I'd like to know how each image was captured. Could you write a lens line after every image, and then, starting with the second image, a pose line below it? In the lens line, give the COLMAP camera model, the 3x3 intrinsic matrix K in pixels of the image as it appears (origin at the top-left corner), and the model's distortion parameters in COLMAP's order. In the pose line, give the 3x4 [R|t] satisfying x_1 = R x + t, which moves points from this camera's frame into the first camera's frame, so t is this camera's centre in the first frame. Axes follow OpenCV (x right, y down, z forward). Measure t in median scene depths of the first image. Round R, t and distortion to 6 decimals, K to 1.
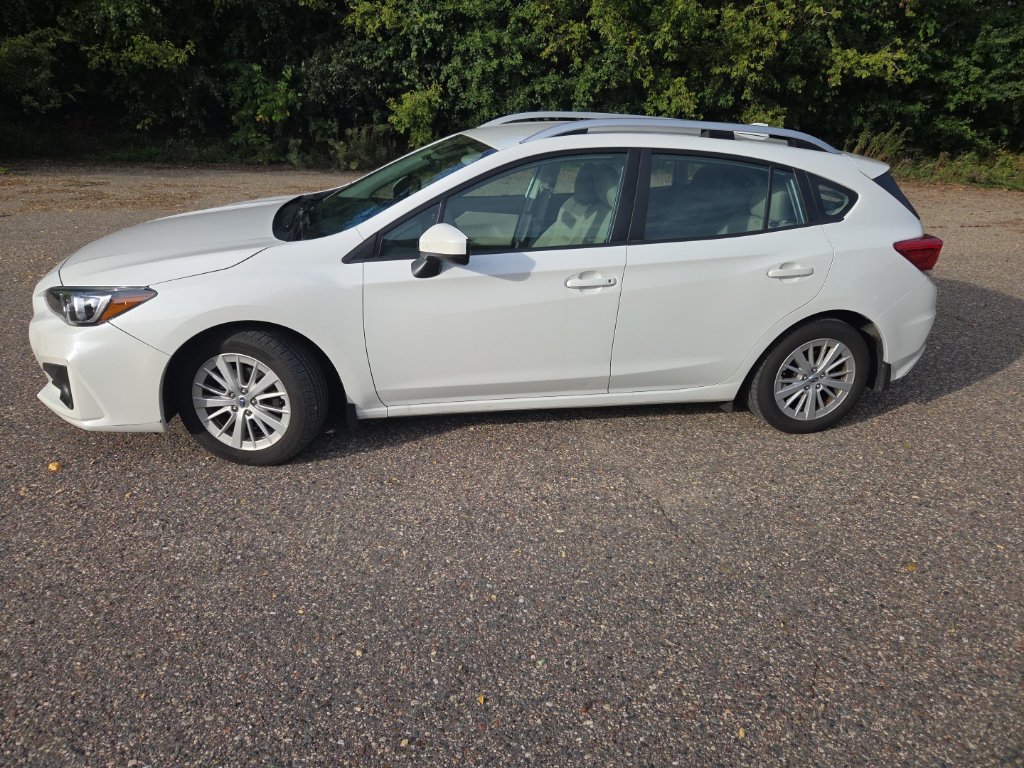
lens RADIAL K [[683.4, 0, 503.4], [0, 683.4, 379.7], [0, 0, 1]] dist [0.068678, -0.052603]
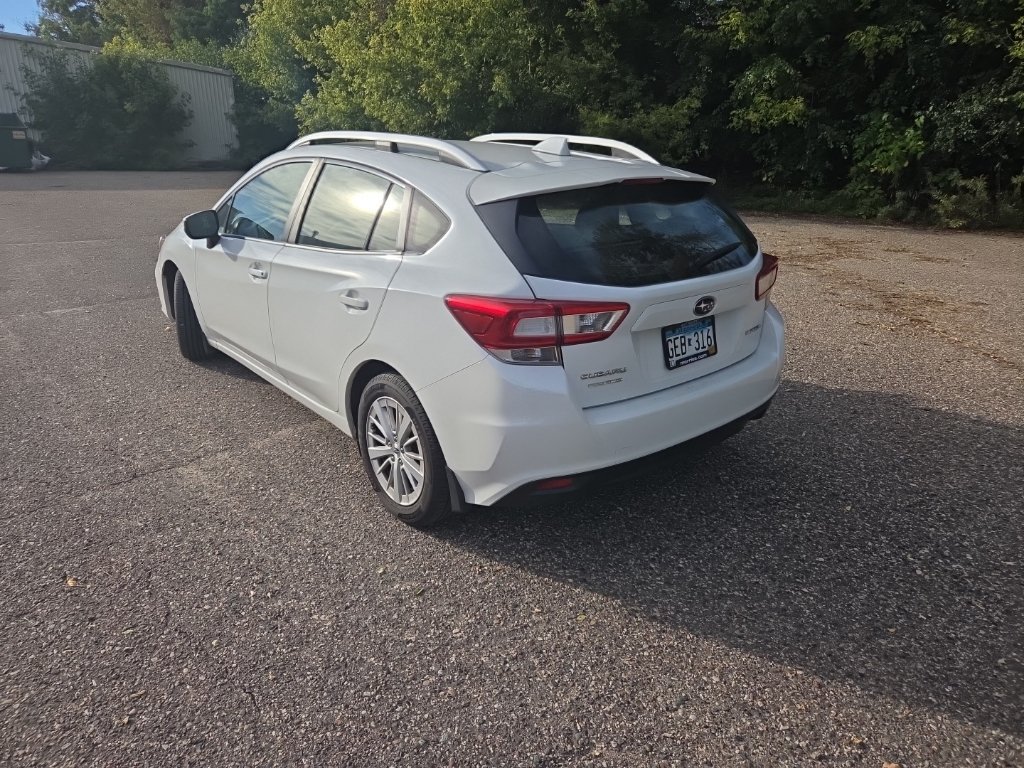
lens RADIAL K [[683.4, 0, 505.1], [0, 683.4, 380.9], [0, 0, 1]] dist [0.068678, -0.052603]
pose [[0.464790, 0.258314, -0.846903, 1.162094], [-0.325679, 0.939319, 0.107765, -0.201843], [0.823349, 0.225731, 0.520714, 0.688068]]
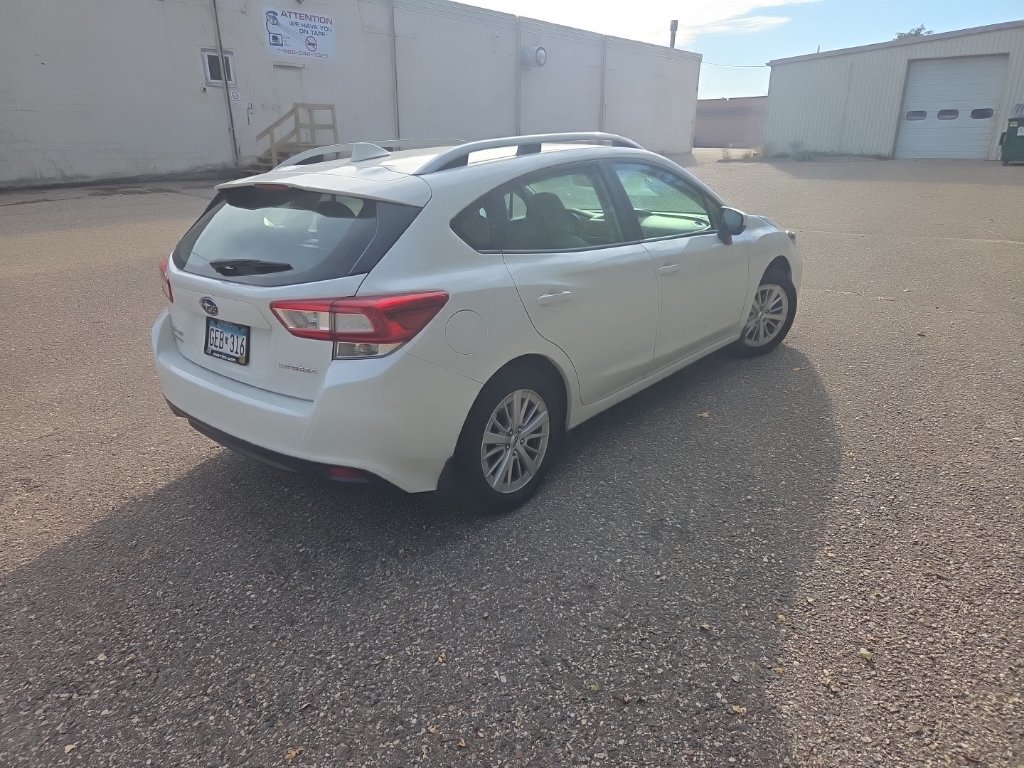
lens RADIAL K [[683.4, 0, 501.4], [0, 683.4, 380.7], [0, 0, 1]] dist [0.068678, -0.052603]
pose [[-0.799785, 0.178899, -0.573009, 0.823769], [-0.232214, 0.788039, 0.570149, -0.709691], [0.553553, 0.589058, -0.588719, 1.890011]]
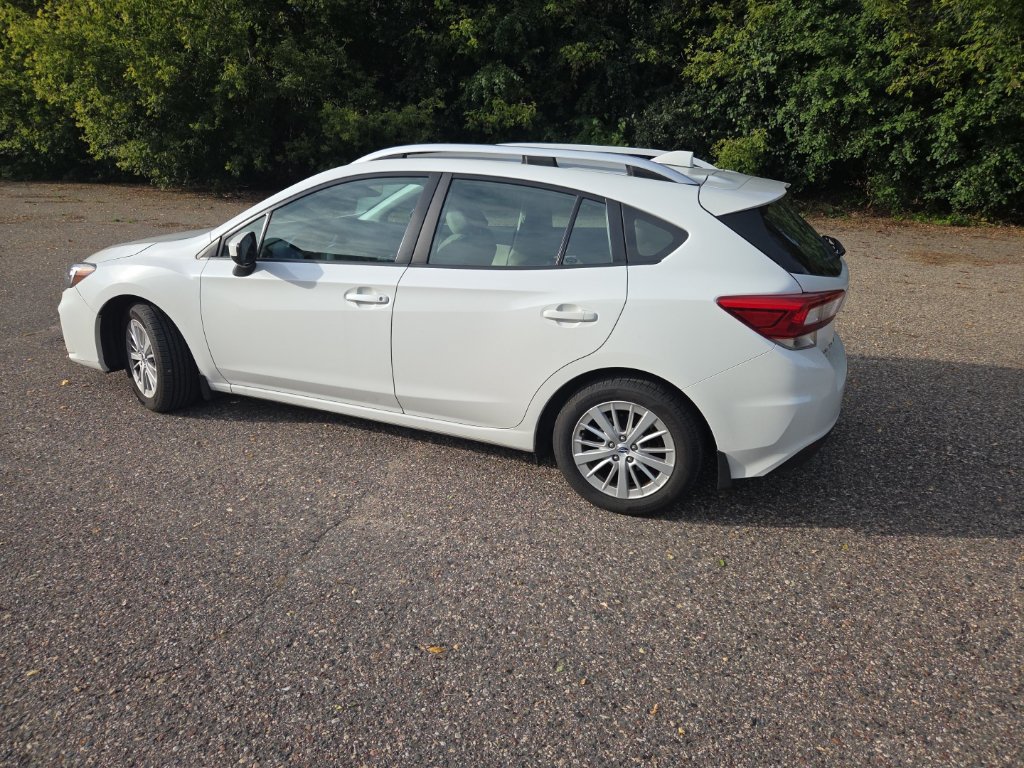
lens RADIAL K [[683.4, 0, 507.6], [0, 683.4, 393.7], [0, 0, 1]] dist [0.068678, -0.052603]
pose [[0.821163, 0.174658, -0.543311, 0.784285], [-0.202175, 0.979306, 0.009248, -0.046896], [0.533683, 0.102250, 0.839481, 0.225026]]
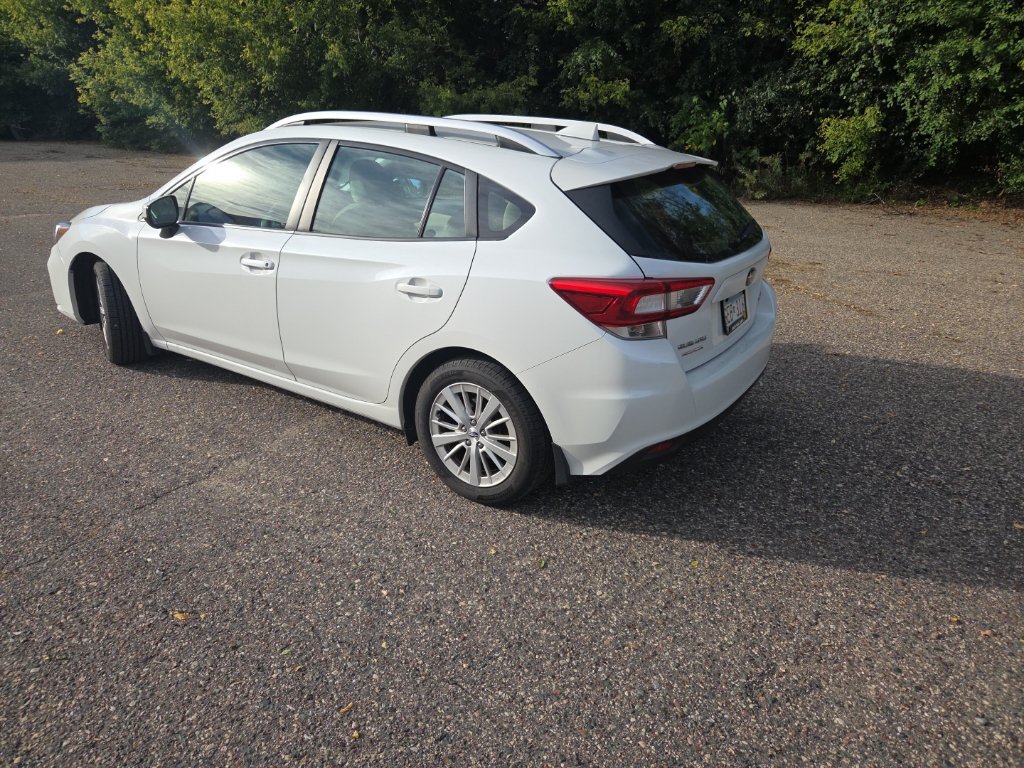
lens RADIAL K [[683.4, 0, 512.7], [0, 683.4, 373.8], [0, 0, 1]] dist [0.068678, -0.052603]
pose [[0.699137, 0.230306, -0.676880, 1.011350], [-0.268172, 0.962055, 0.050347, -0.120988], [0.662791, 0.146321, 0.734369, 0.447546]]
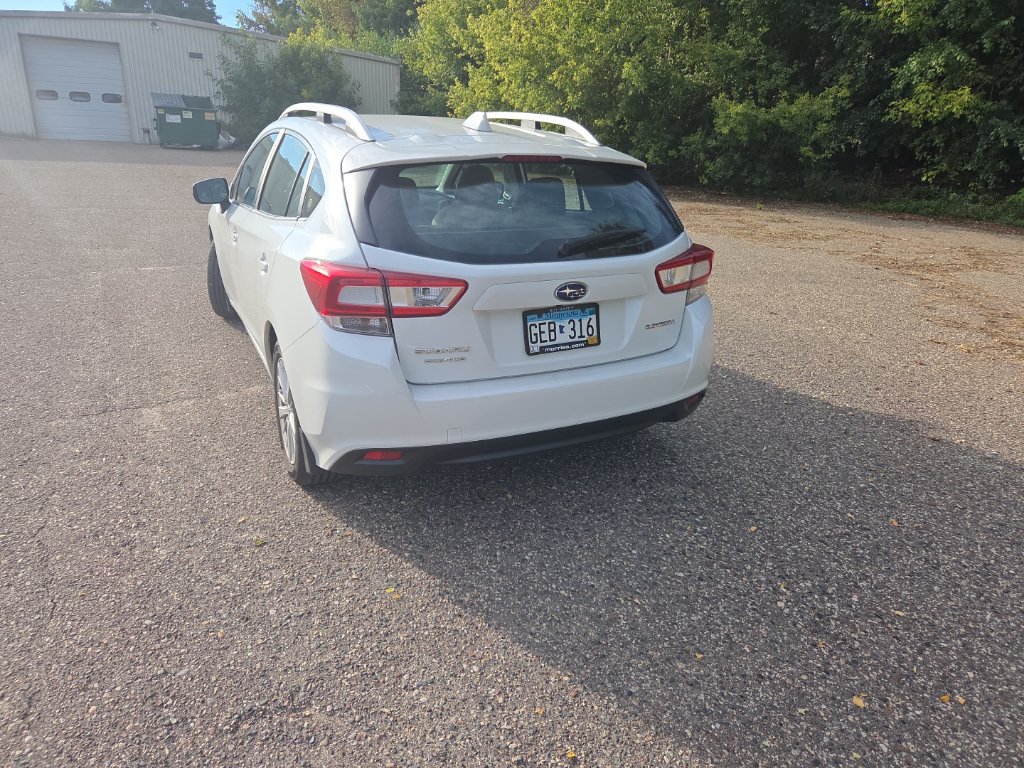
lens RADIAL K [[683.4, 0, 509.1], [0, 683.4, 385.0], [0, 0, 1]] dist [0.068678, -0.052603]
pose [[0.249607, 0.308737, -0.917811, 1.269382], [-0.386110, 0.900940, 0.198056, -0.293191], [0.888040, 0.304940, 0.344088, 0.954659]]
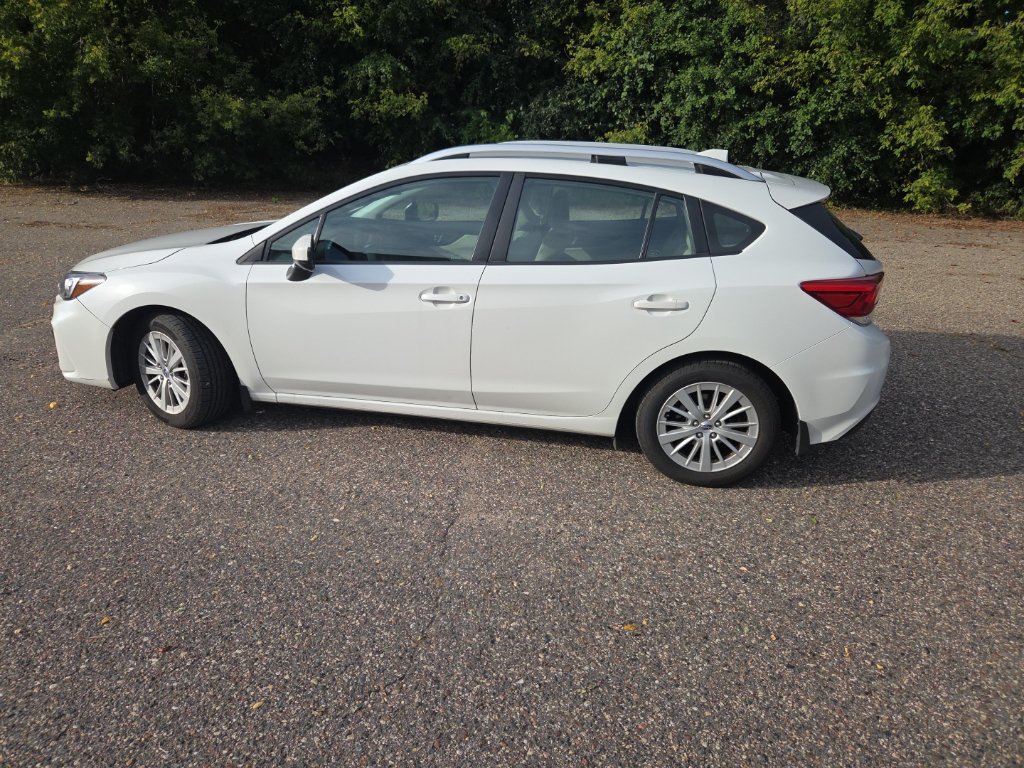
lens RADIAL K [[683.4, 0, 503.9], [0, 683.4, 382.6], [0, 0, 1]] dist [0.068678, -0.052603]
pose [[0.921305, 0.115669, -0.371239, 0.538878], [-0.133638, 0.990764, -0.022952, -0.001722], [0.365155, 0.070757, 0.928254, 0.065132]]
